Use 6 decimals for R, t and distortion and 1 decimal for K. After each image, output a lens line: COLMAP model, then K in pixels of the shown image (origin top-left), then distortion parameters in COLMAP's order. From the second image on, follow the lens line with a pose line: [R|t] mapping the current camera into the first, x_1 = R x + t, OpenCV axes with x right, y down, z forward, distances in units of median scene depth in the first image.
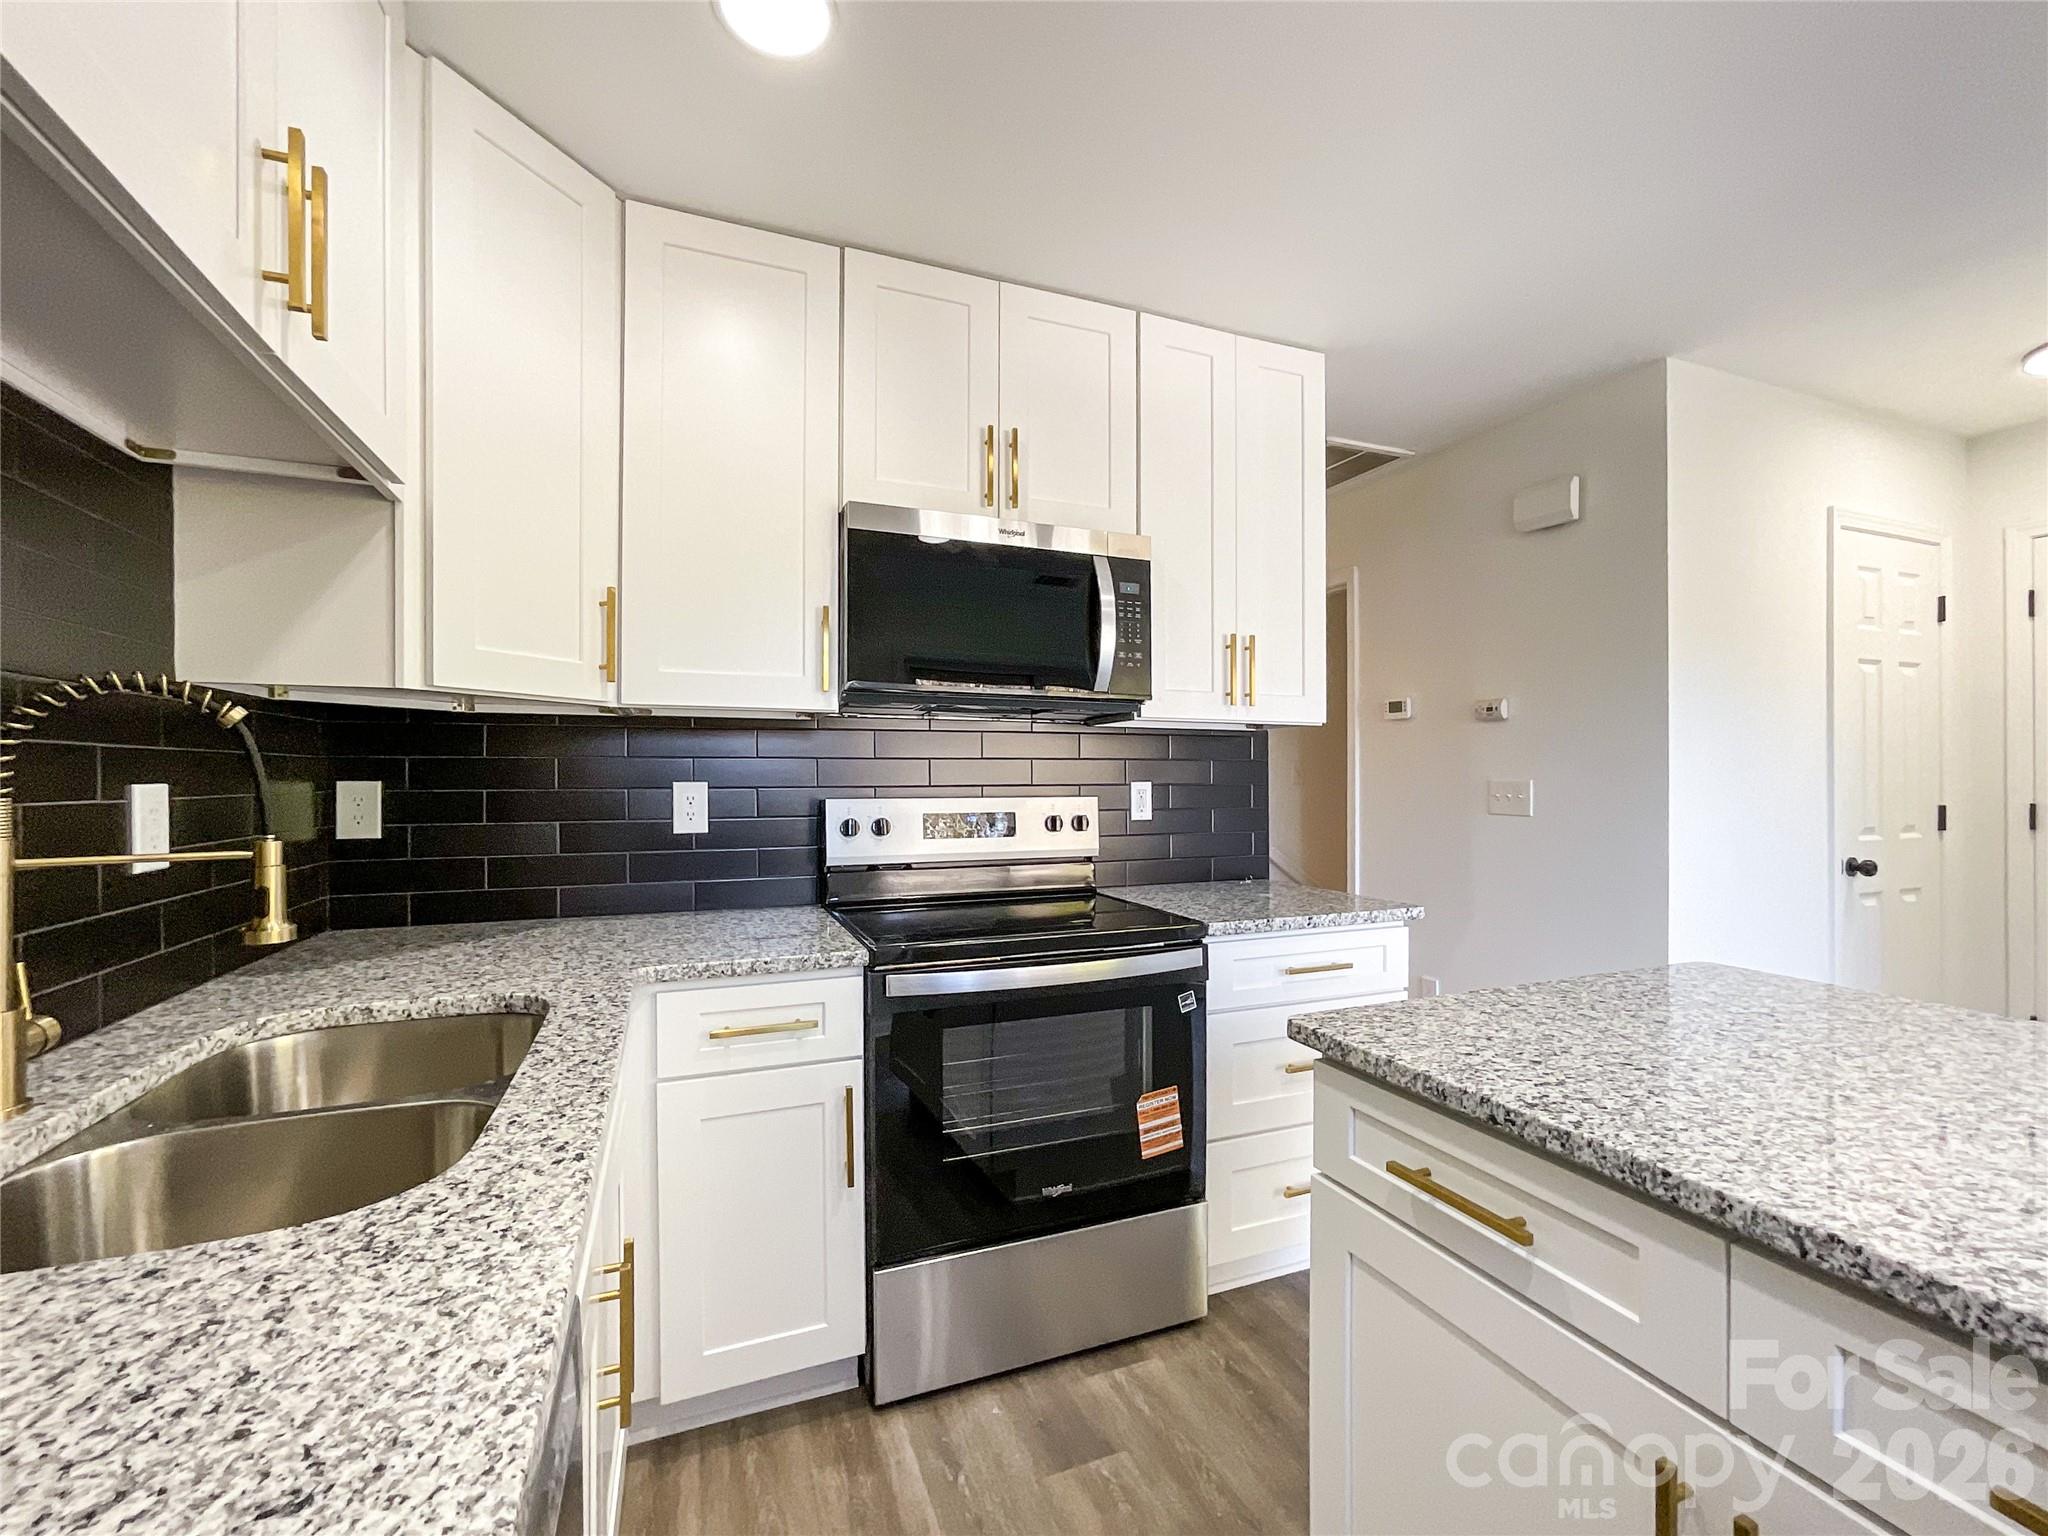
lens RADIAL K [[868.6, 0, 1039.7], [0, 868.6, 782.2], [0, 0, 1]] dist [-0.013149, -0.000146]
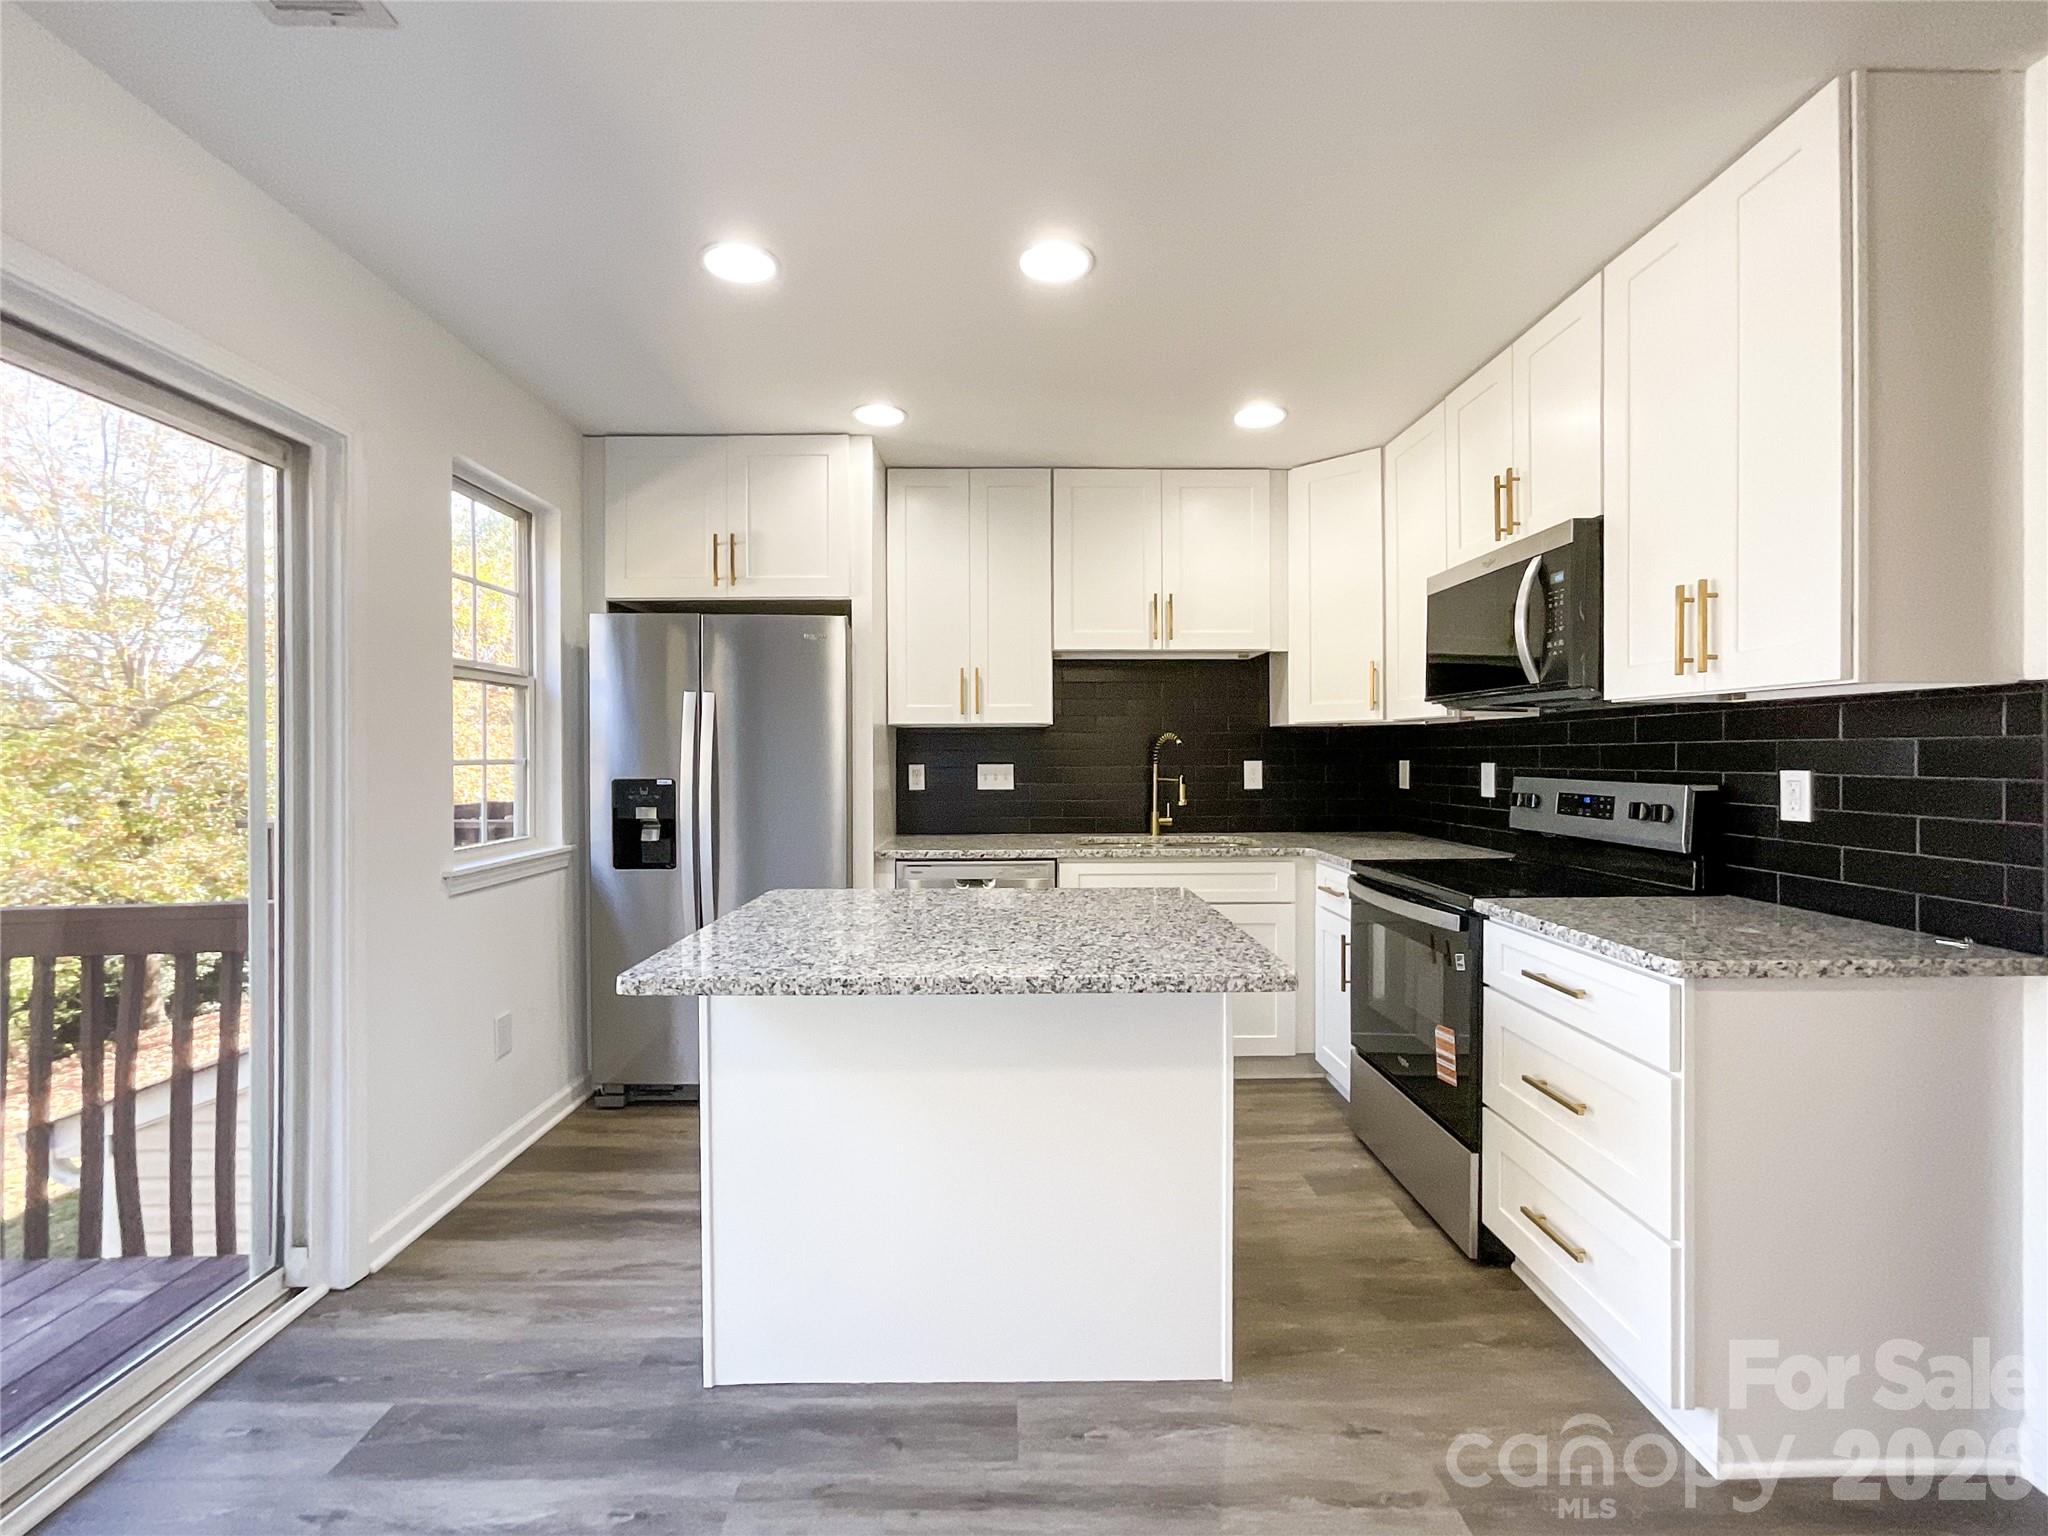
lens RADIAL K [[868.6, 0, 1037.2], [0, 868.6, 760.1], [0, 0, 1]] dist [-0.013149, -0.000146]
pose [[-0.363616, 0.004726, -0.931537, 1.244830], [-0.006487, 0.999950, 0.007605, -0.013057], [0.931526, 0.008808, -0.363567, 0.785121]]
